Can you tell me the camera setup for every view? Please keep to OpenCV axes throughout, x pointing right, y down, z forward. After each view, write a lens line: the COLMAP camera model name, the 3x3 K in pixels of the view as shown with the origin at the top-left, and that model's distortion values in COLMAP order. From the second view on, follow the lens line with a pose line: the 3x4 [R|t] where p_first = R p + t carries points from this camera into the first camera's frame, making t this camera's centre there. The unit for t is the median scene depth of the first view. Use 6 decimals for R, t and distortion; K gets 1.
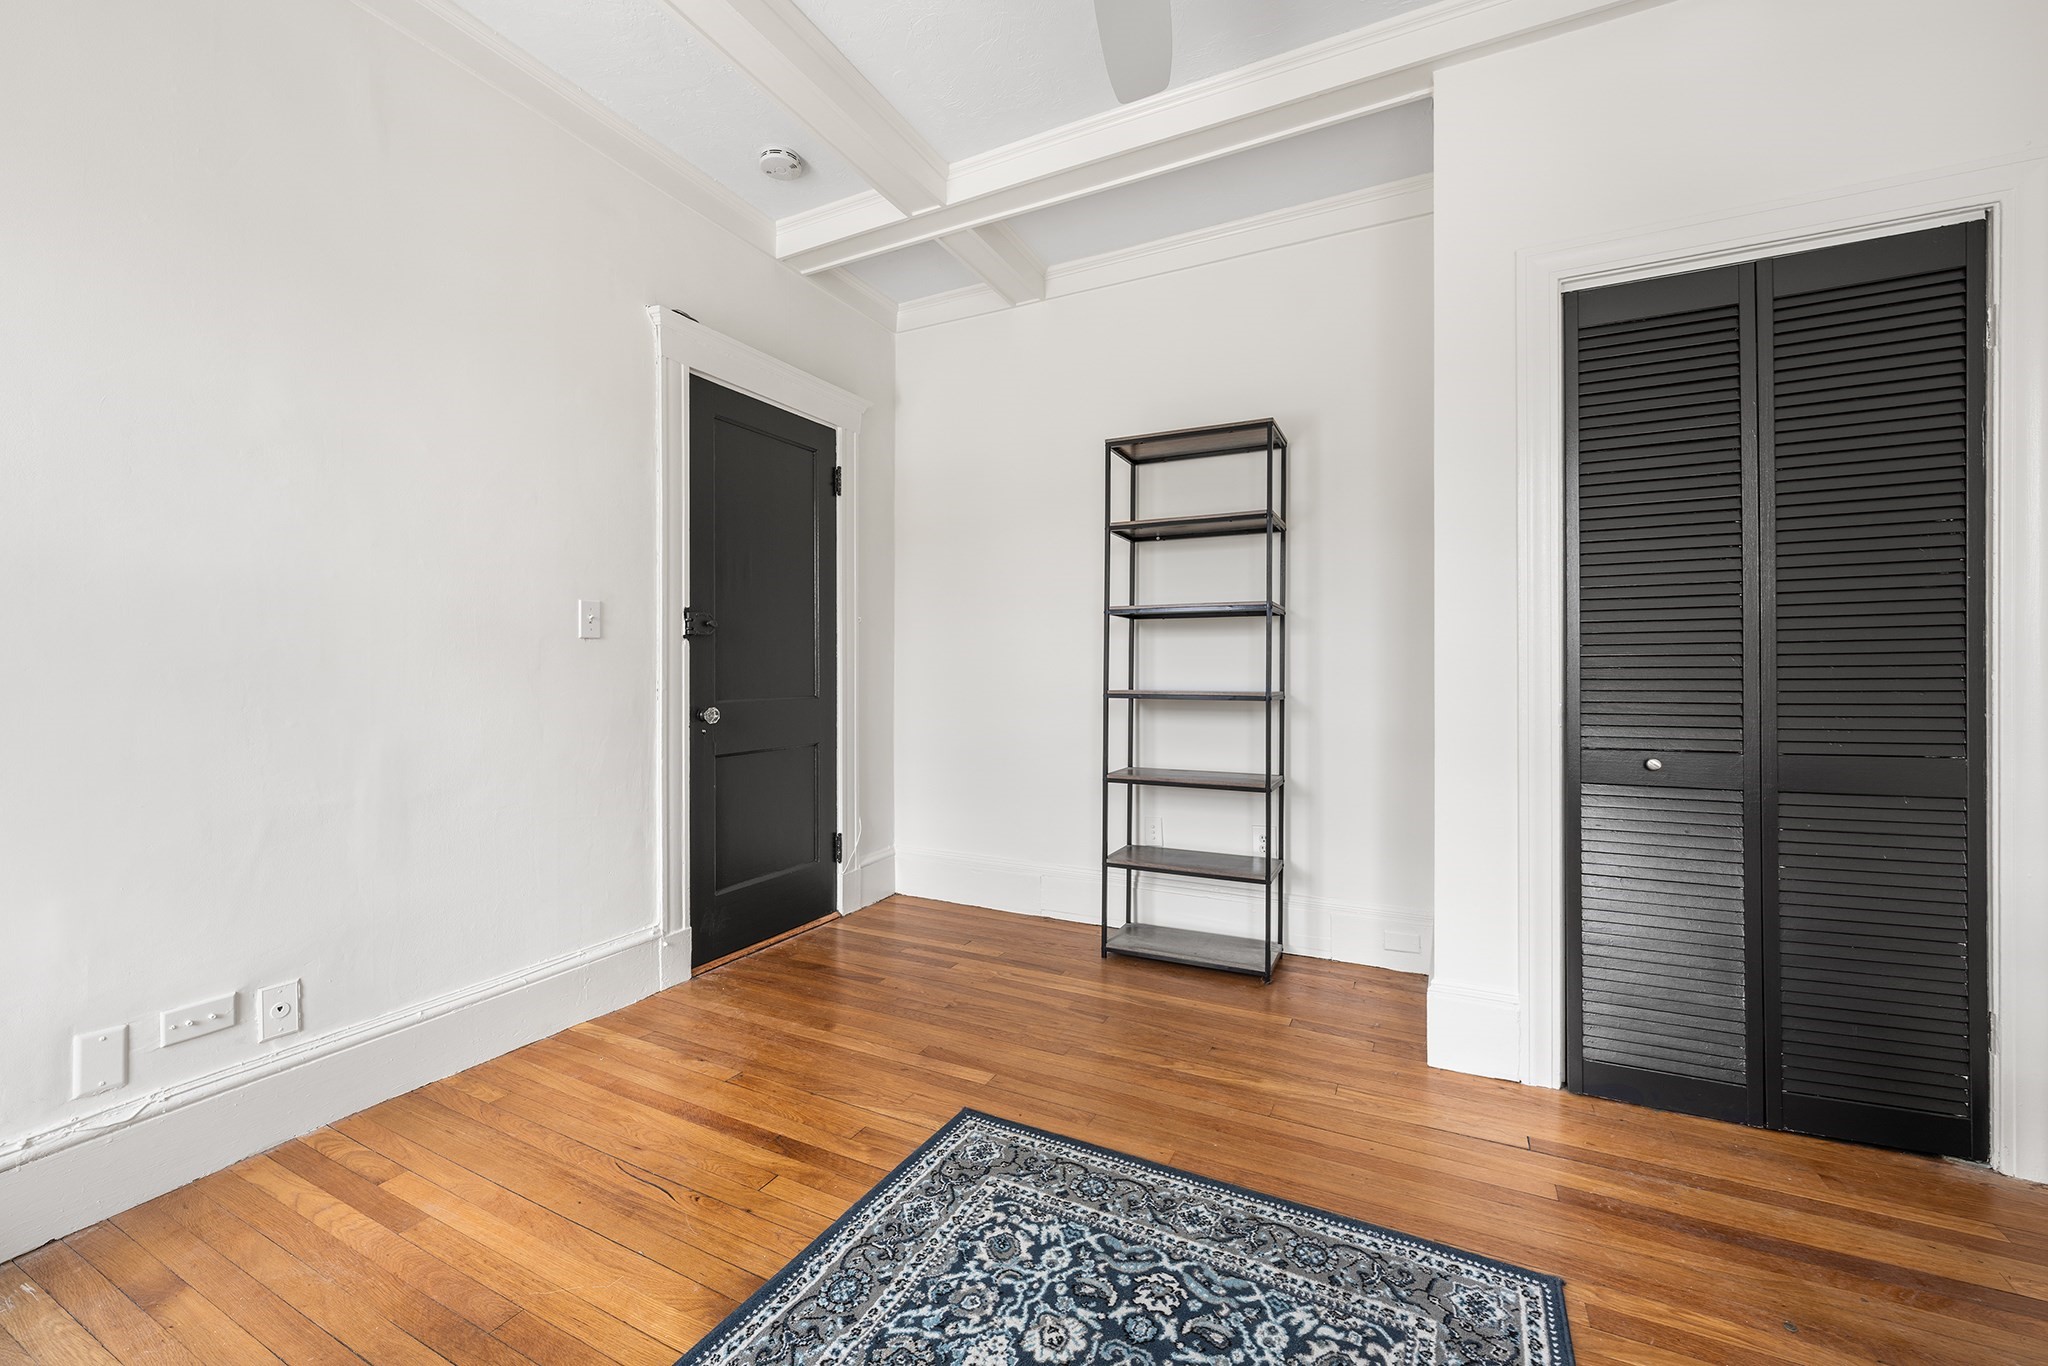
lens RADIAL K [[837.9, 0, 1021.4], [0, 837.9, 673.4], [0, 0, 1]] dist [0.001060, 0.001102]
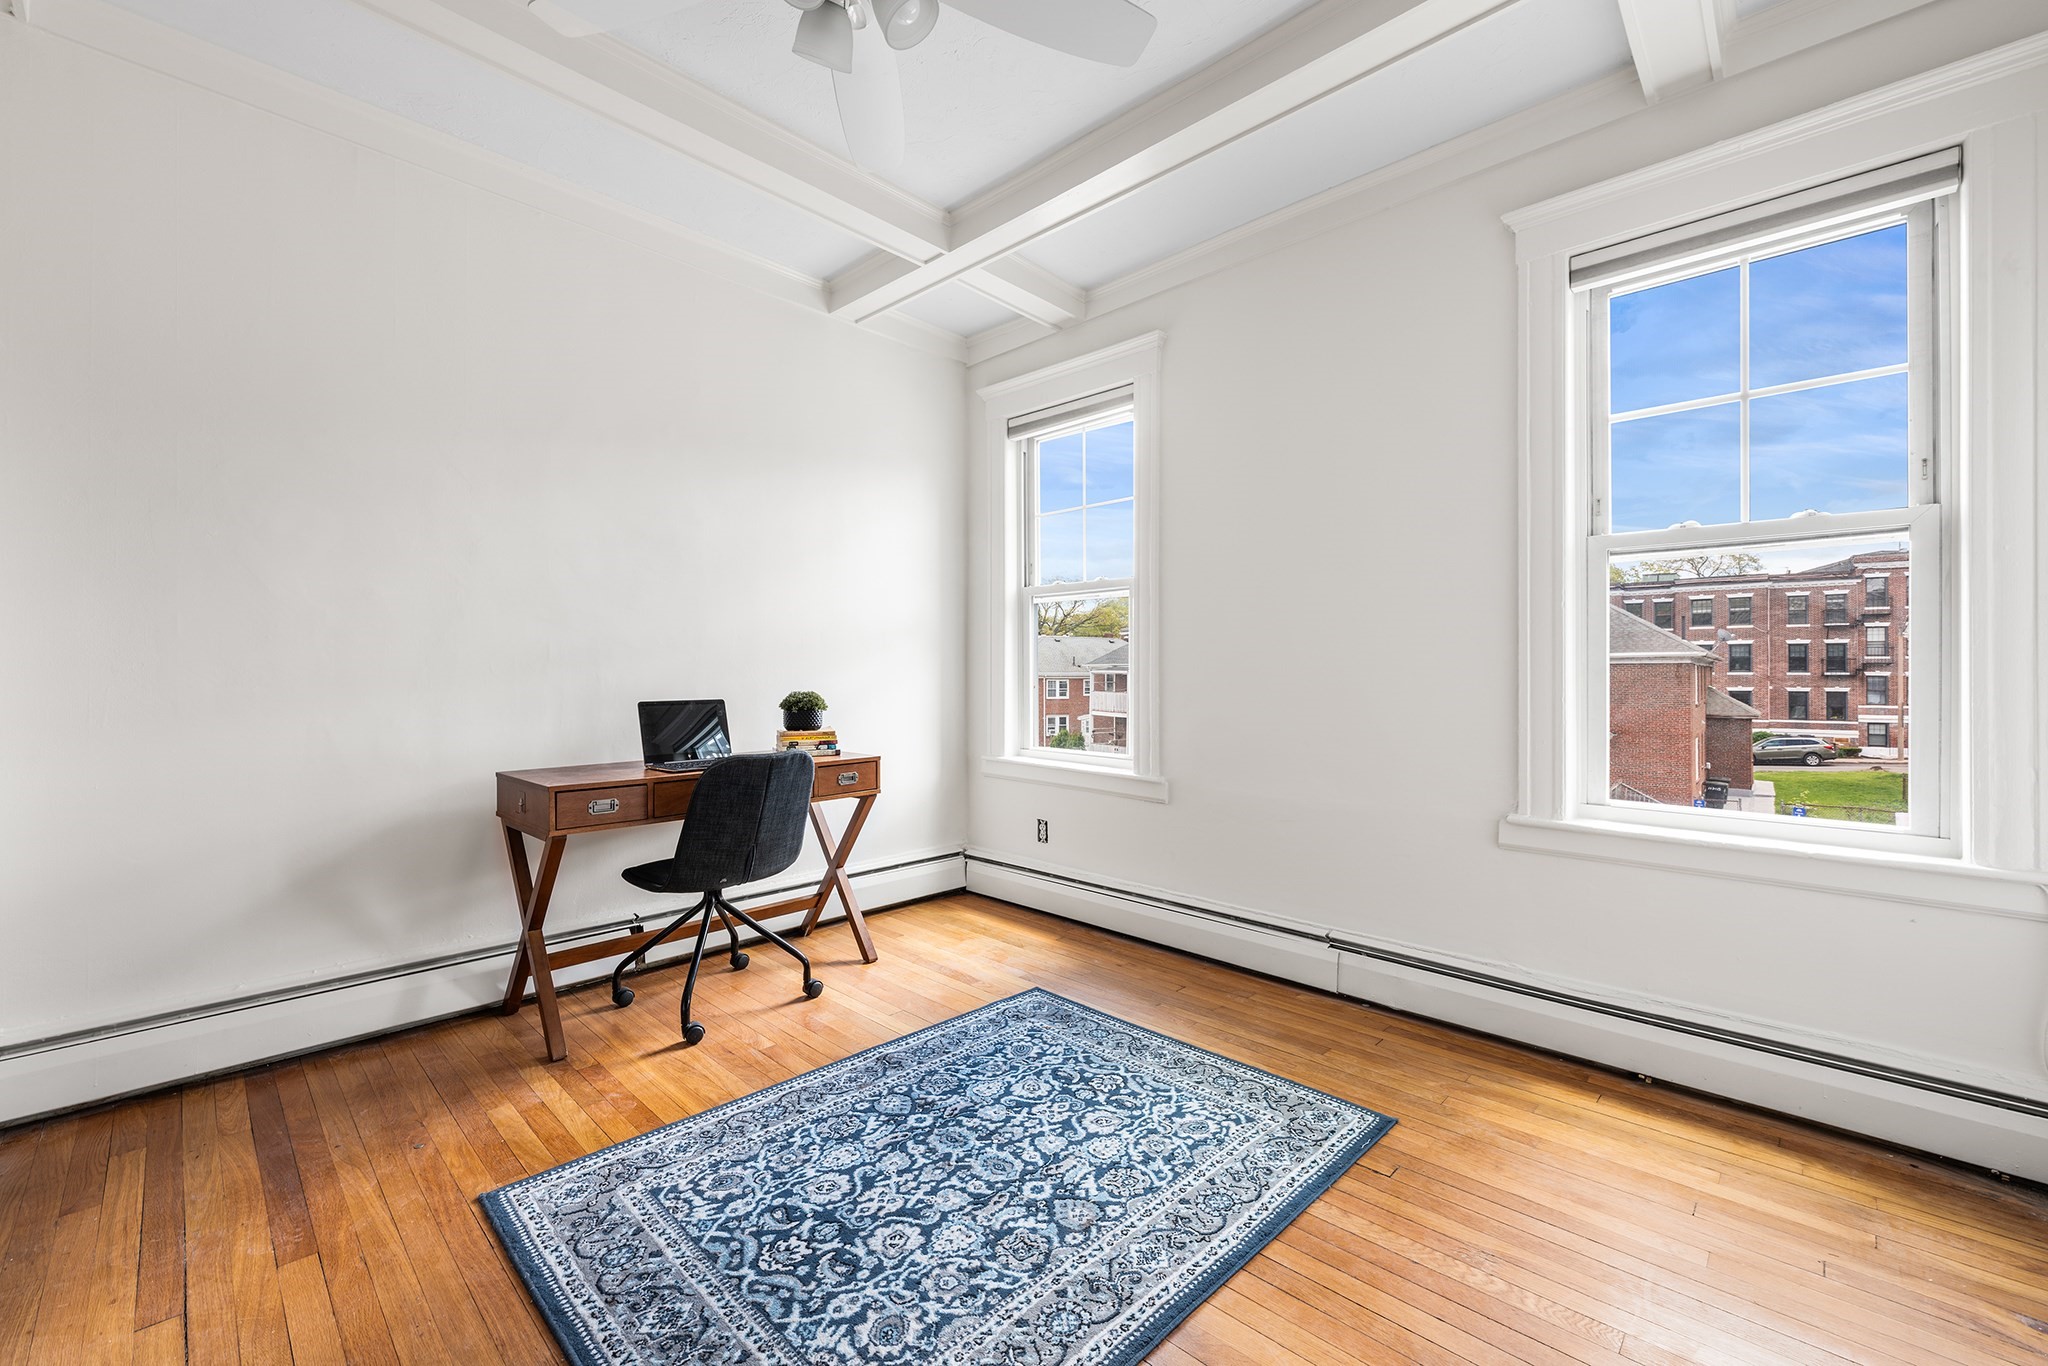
lens RADIAL K [[837.9, 0, 1025.1], [0, 837.9, 676.8], [0, 0, 1]] dist [0.001060, 0.001102]
pose [[-0.957099, 0.002871, 0.289747, -0.456124], [0.004219, 0.999983, 0.004027, -0.015566], [-0.289731, 0.005076, -0.957095, 1.960519]]
